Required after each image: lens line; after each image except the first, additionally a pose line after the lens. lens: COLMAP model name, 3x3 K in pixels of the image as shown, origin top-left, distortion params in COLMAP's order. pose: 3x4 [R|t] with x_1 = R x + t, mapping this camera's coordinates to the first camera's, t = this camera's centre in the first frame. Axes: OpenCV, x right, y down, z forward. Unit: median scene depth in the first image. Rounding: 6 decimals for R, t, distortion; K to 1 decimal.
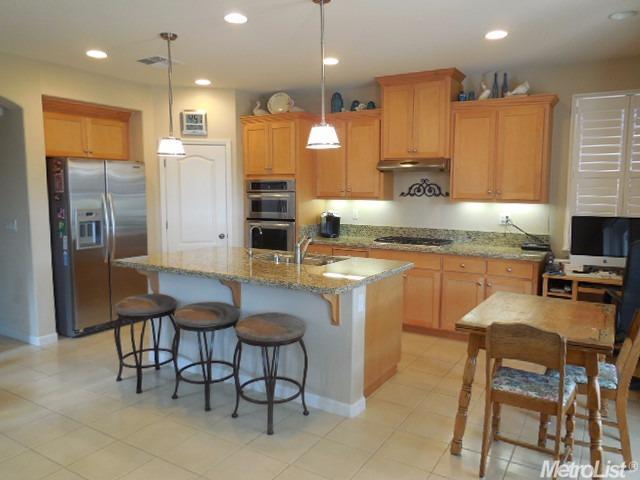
lens RADIAL K [[475.8, 0, 315.3], [0, 475.8, 242.6], [0, 0, 1]] dist [-0.038998, 0.007022]
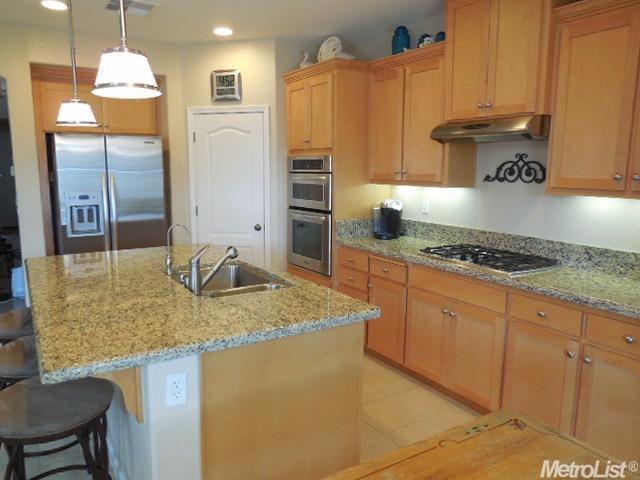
lens RADIAL K [[475.8, 0, 314.1], [0, 475.8, 242.6], [0, 0, 1]] dist [-0.038998, 0.007022]
pose [[0.900824, 0.070131, -0.428482, 0.254854], [-0.050314, 0.997082, 0.057419, -0.042500], [0.431259, -0.030166, 0.901724, 0.345081]]
